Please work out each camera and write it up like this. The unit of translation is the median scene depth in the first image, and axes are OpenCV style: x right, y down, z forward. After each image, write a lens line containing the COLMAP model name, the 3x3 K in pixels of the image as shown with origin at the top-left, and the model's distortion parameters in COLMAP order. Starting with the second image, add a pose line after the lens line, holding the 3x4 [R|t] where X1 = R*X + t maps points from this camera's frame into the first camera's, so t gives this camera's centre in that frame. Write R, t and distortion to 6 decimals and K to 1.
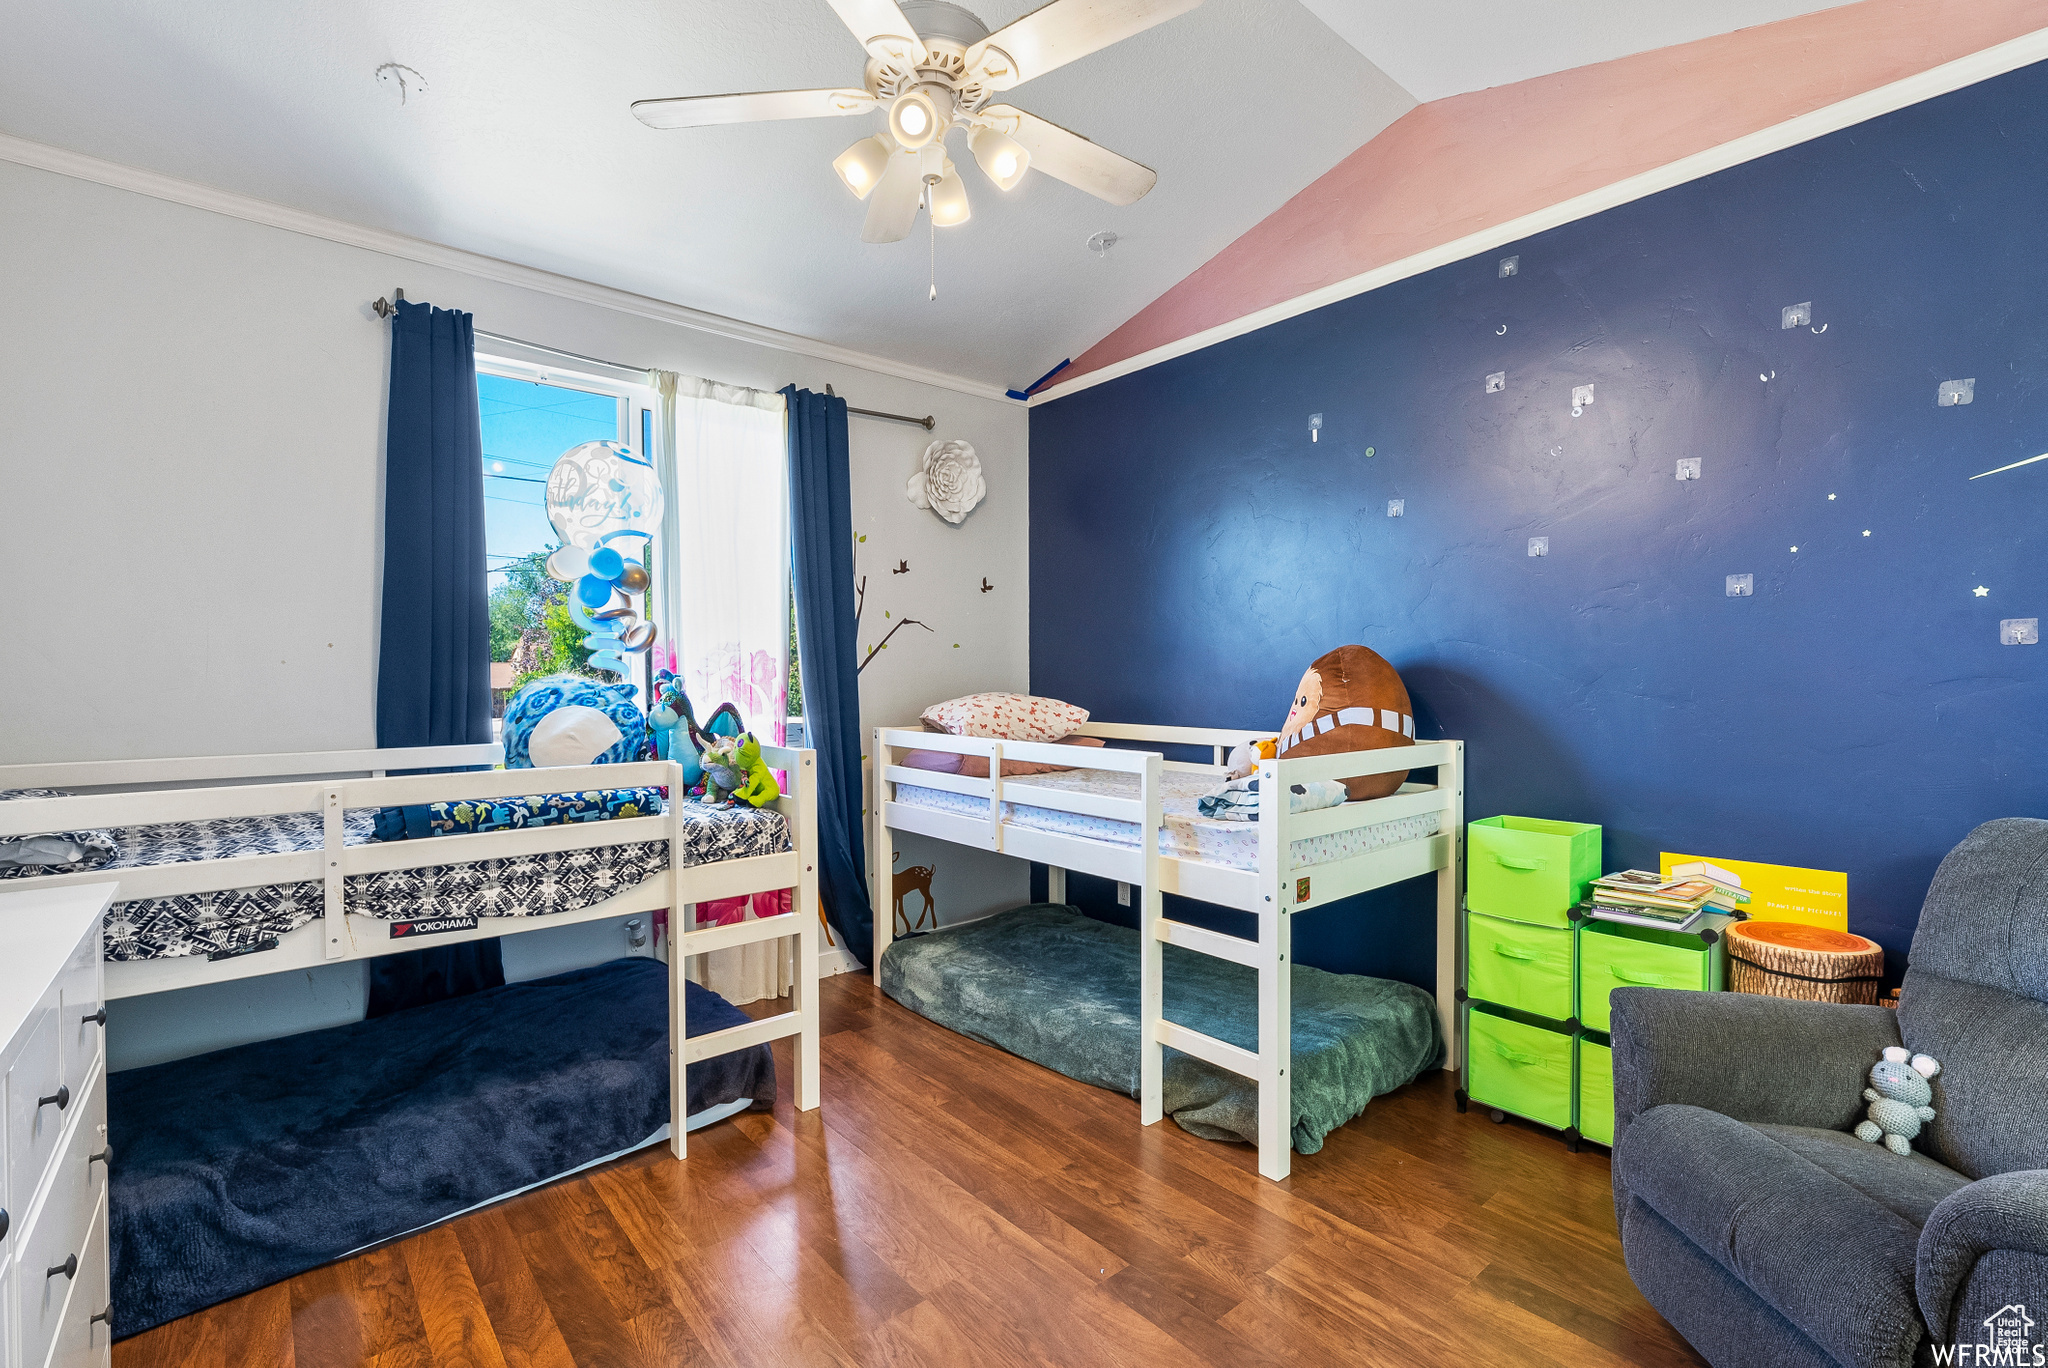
lens RADIAL K [[915.6, 0, 1024.4], [0, 915.6, 669.8], [0, 0, 1]] dist [0.000880, 0.000177]
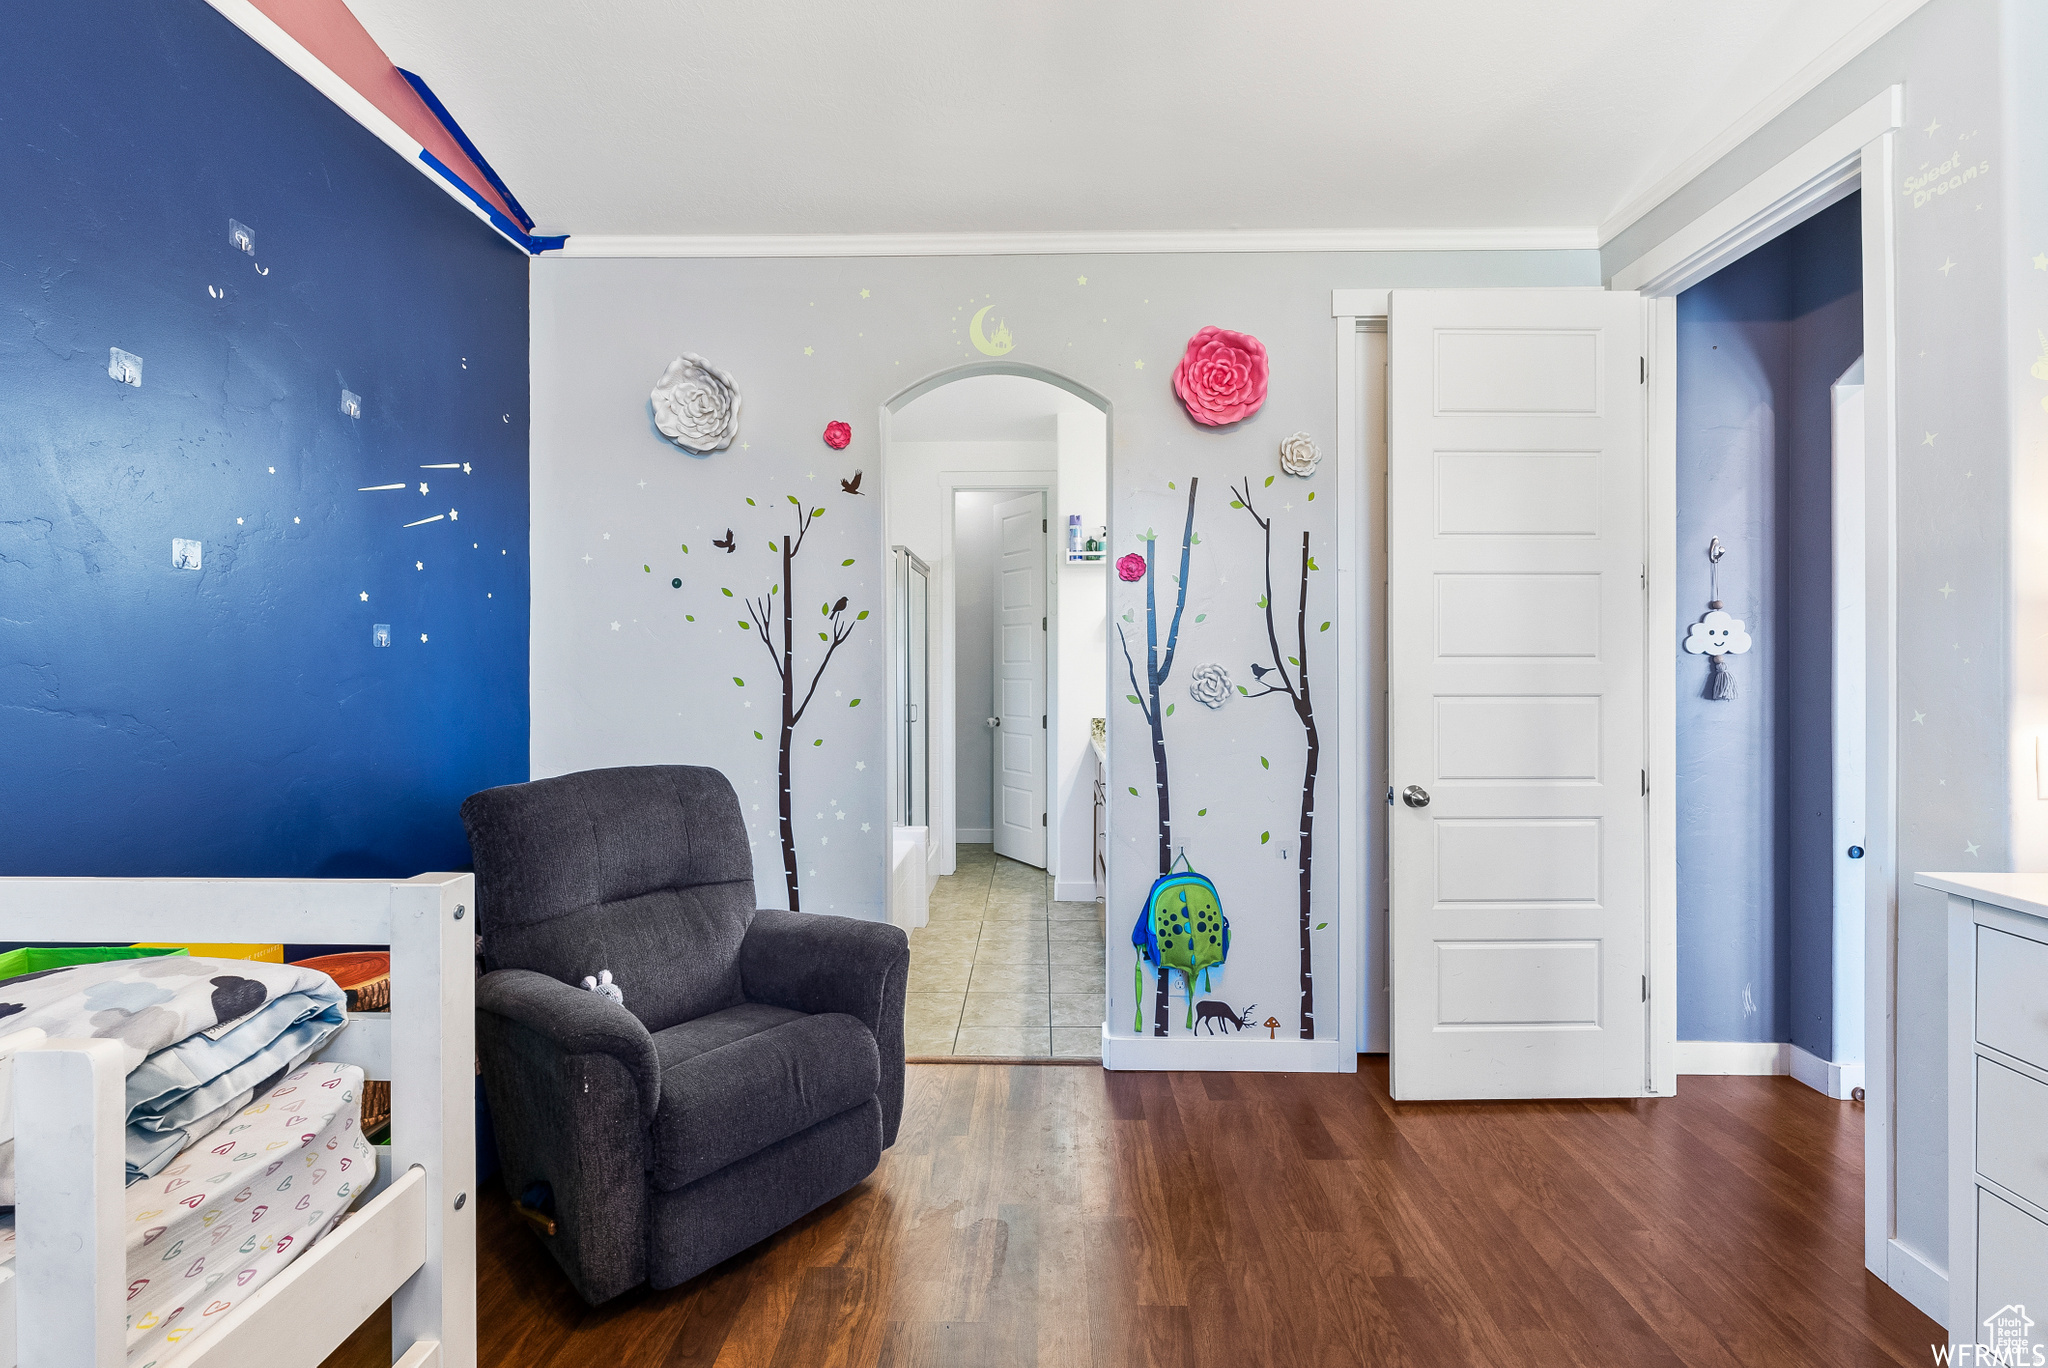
lens RADIAL K [[911.7, 0, 1015.1], [0, 911.7, 664.5], [0, 0, 1]] dist [-0.002929, -0.000269]
pose [[-0.750966, 0.006339, 0.660310, -0.211511], [0.003733, 0.999979, -0.005354, 0.002485], [-0.660330, -0.001556, -0.750974, 1.152934]]
